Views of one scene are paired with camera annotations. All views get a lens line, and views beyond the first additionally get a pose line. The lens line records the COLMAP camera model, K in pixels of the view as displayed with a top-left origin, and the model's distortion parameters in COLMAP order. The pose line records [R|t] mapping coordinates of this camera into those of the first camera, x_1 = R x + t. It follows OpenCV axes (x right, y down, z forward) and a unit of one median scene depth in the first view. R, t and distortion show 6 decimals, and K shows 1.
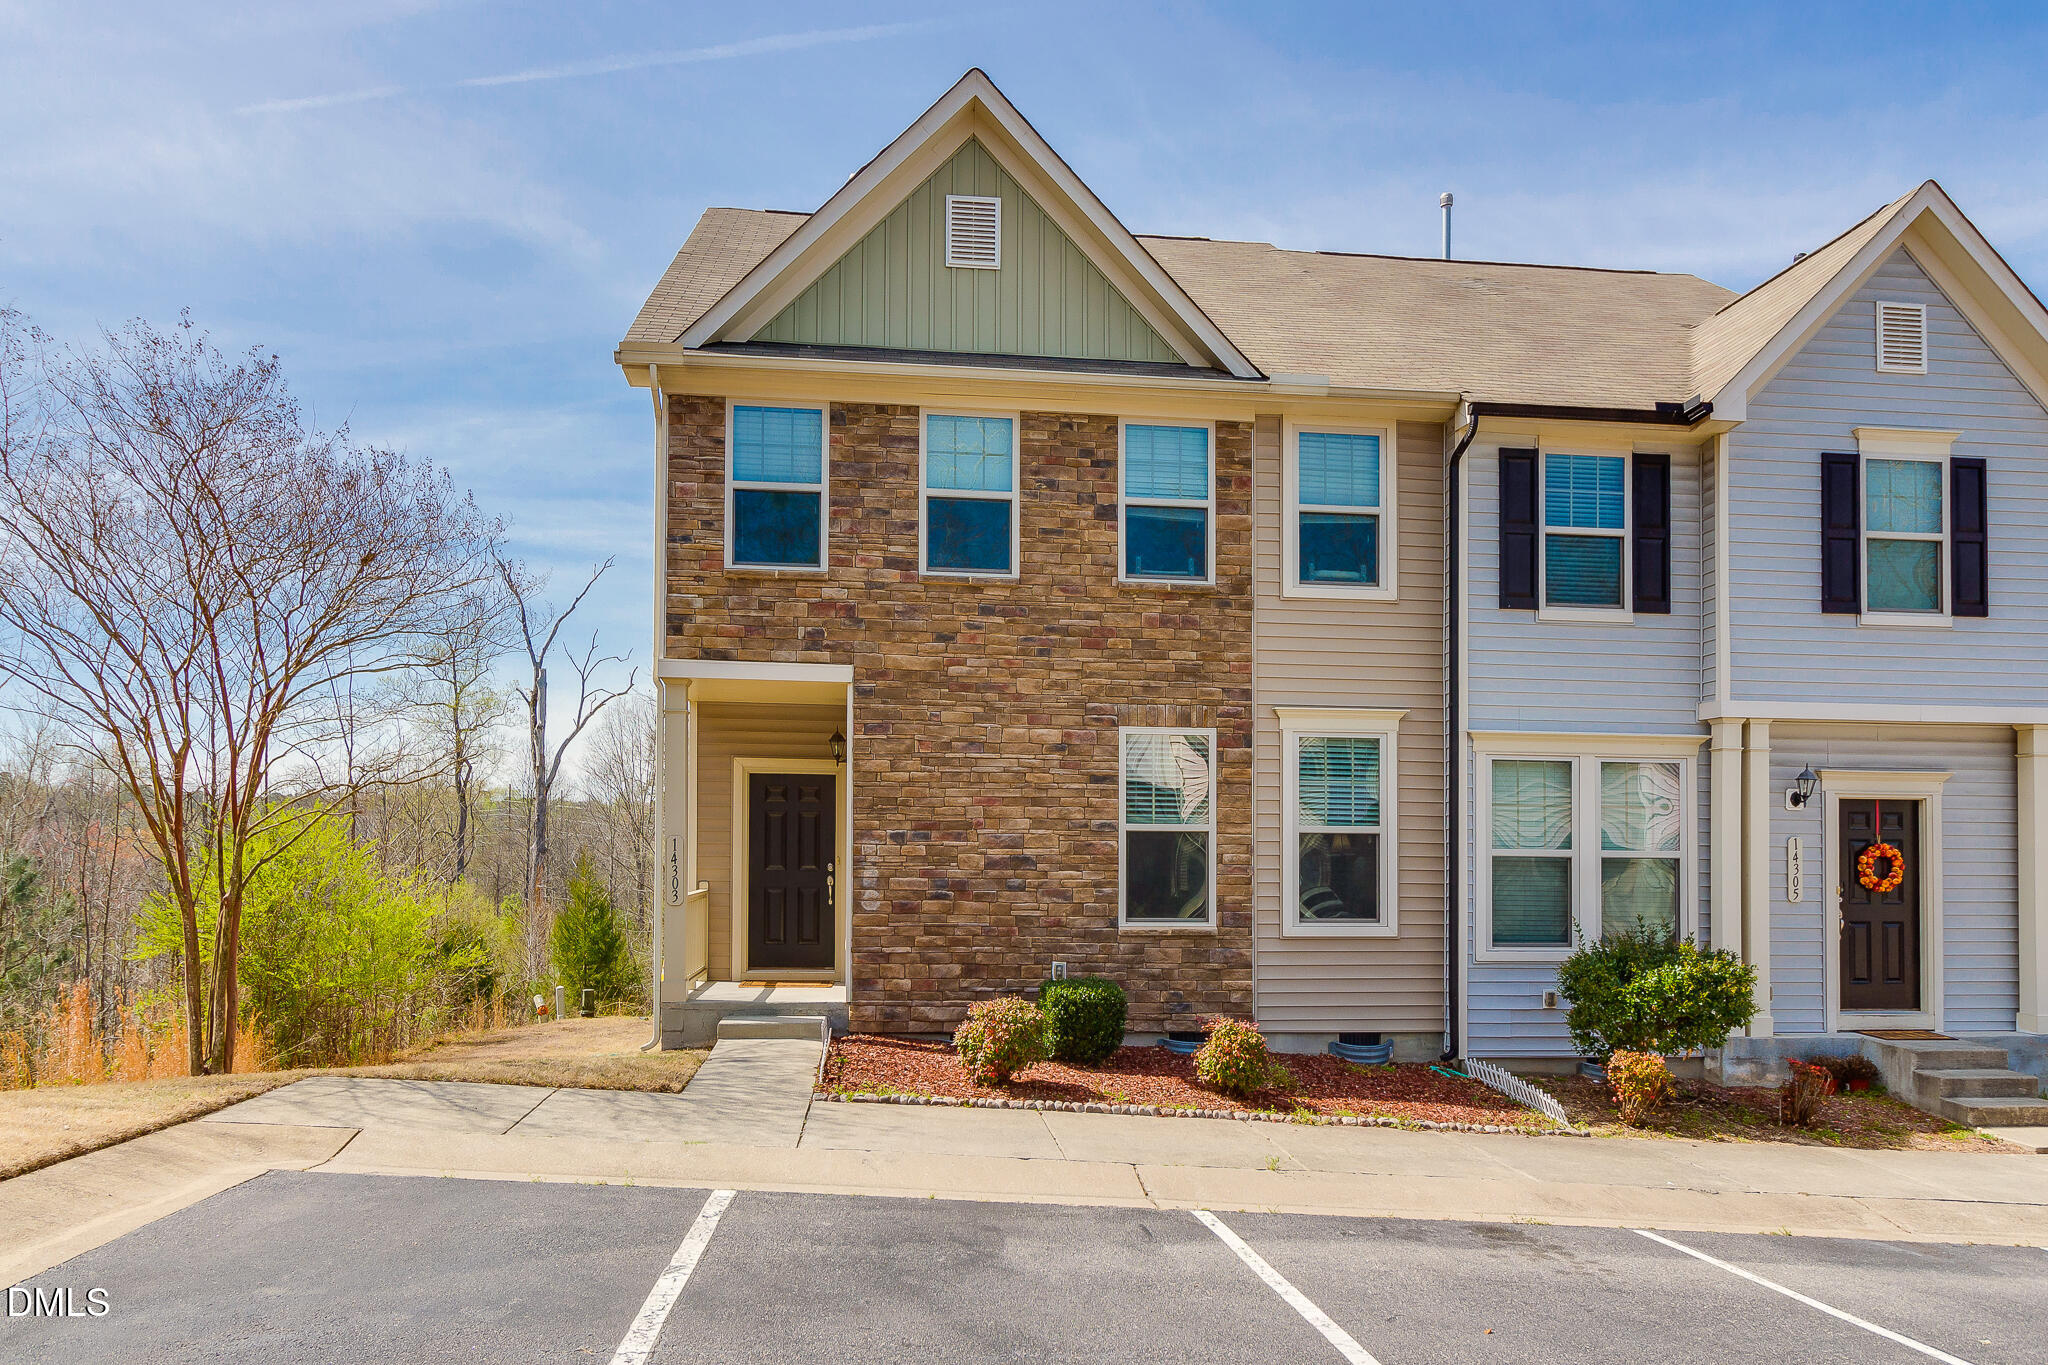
lens RADIAL K [[1602.3, 0, 1024.2], [0, 1602.3, 686.1], [0, 0, 1]] dist [0.004093, 0.006312]
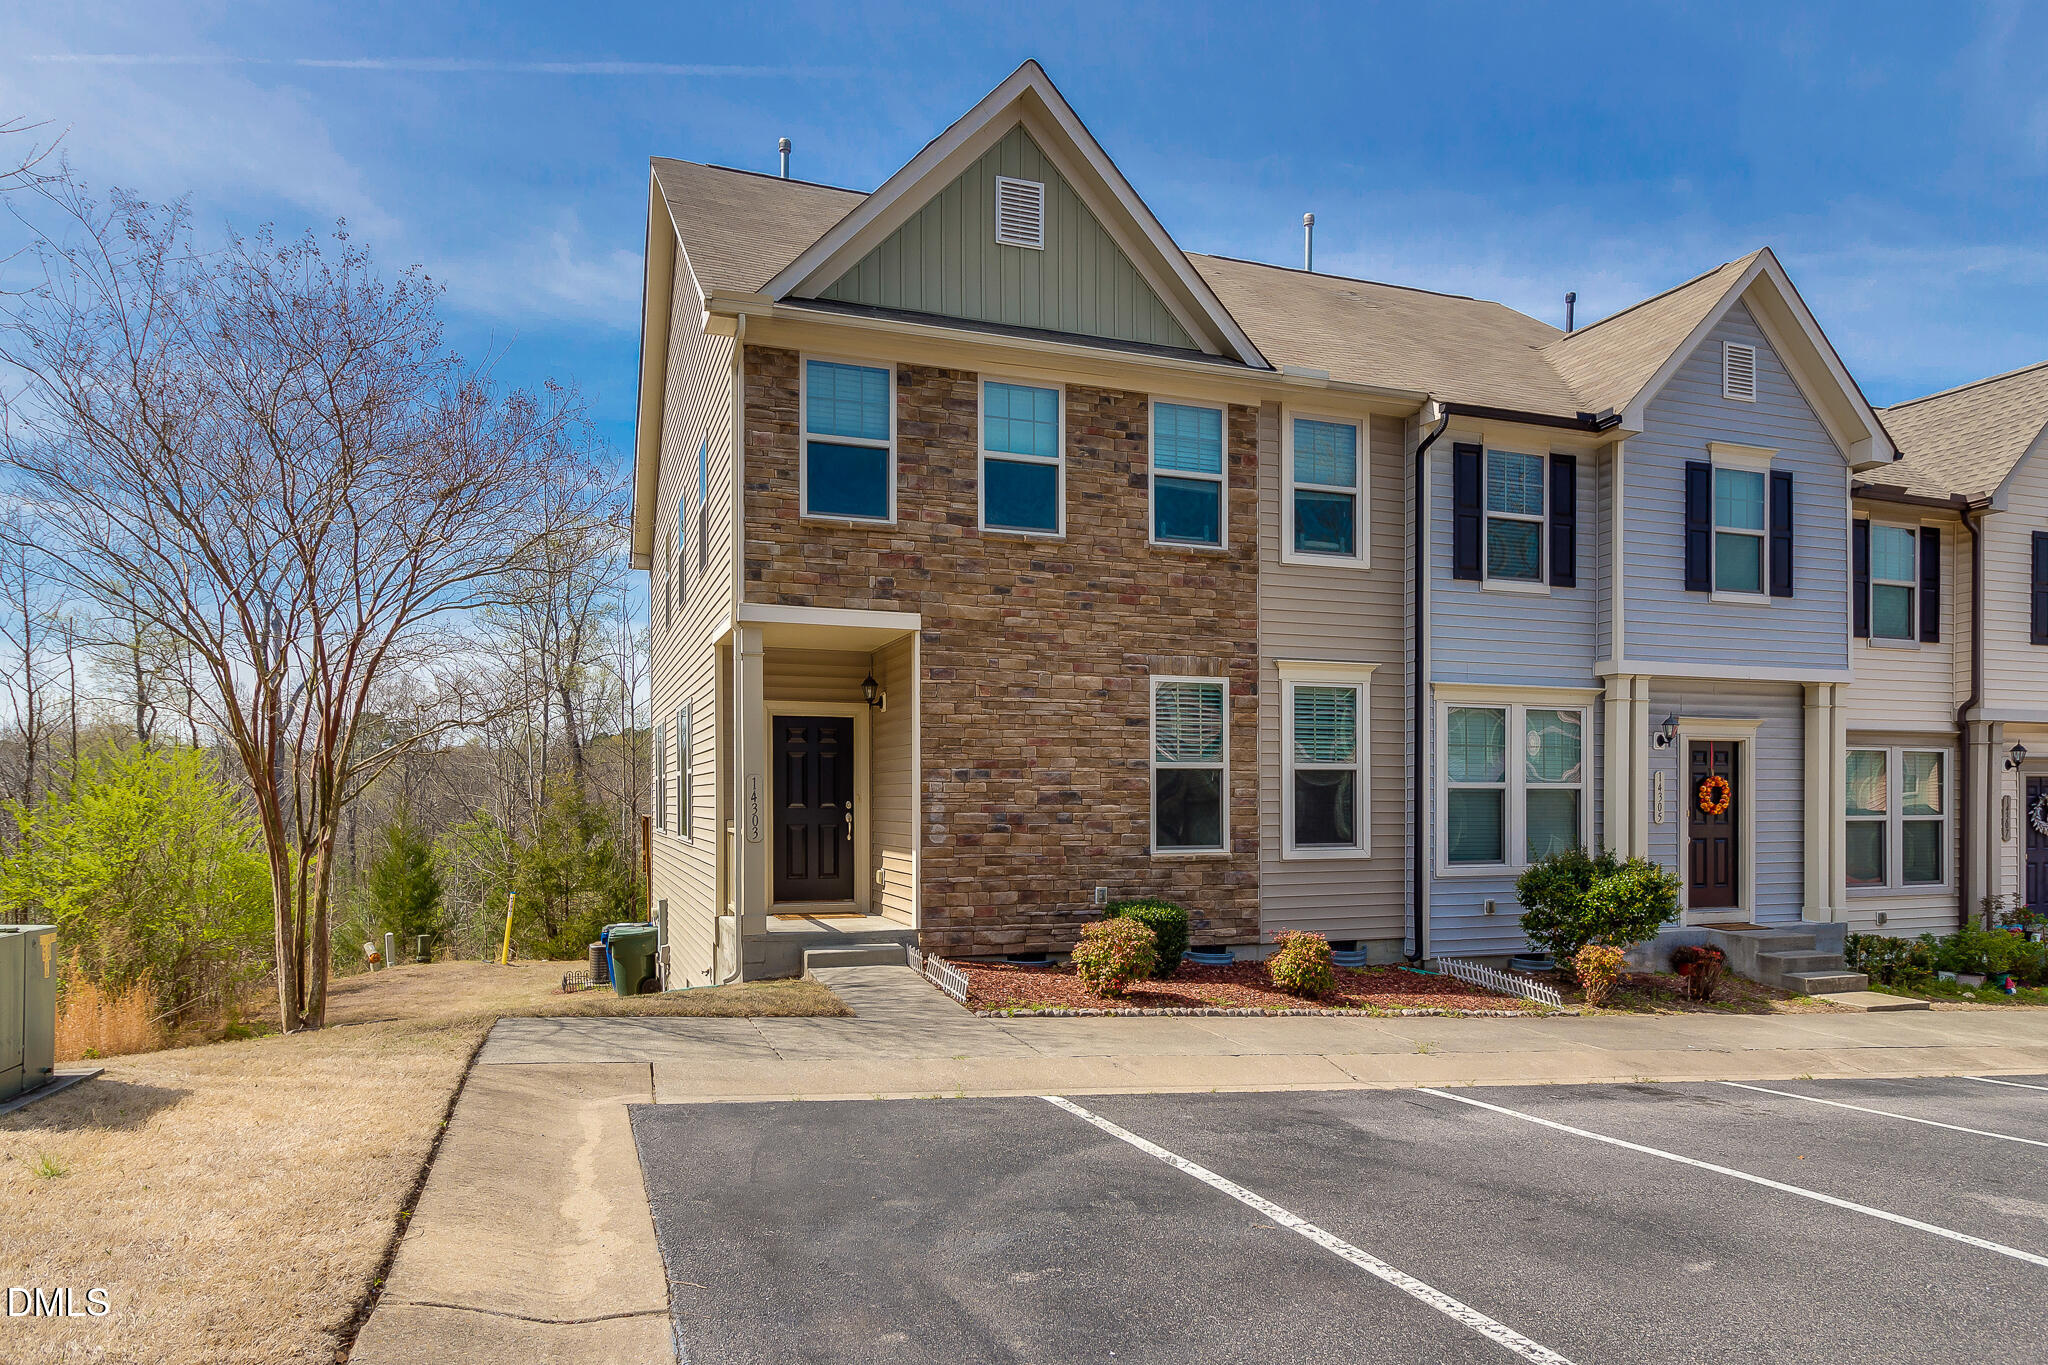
lens RADIAL K [[1498.0, 0, 1024.0], [0, 1498.0, 682.6], [0, 0, 1]] dist [0.006151, 0.000253]
pose [[0.960597, 0.011727, 0.277699, -0.313707], [-0.019329, 0.999509, 0.024652, 0.006759], [-0.277274, -0.029049, 0.960352, 0.026013]]
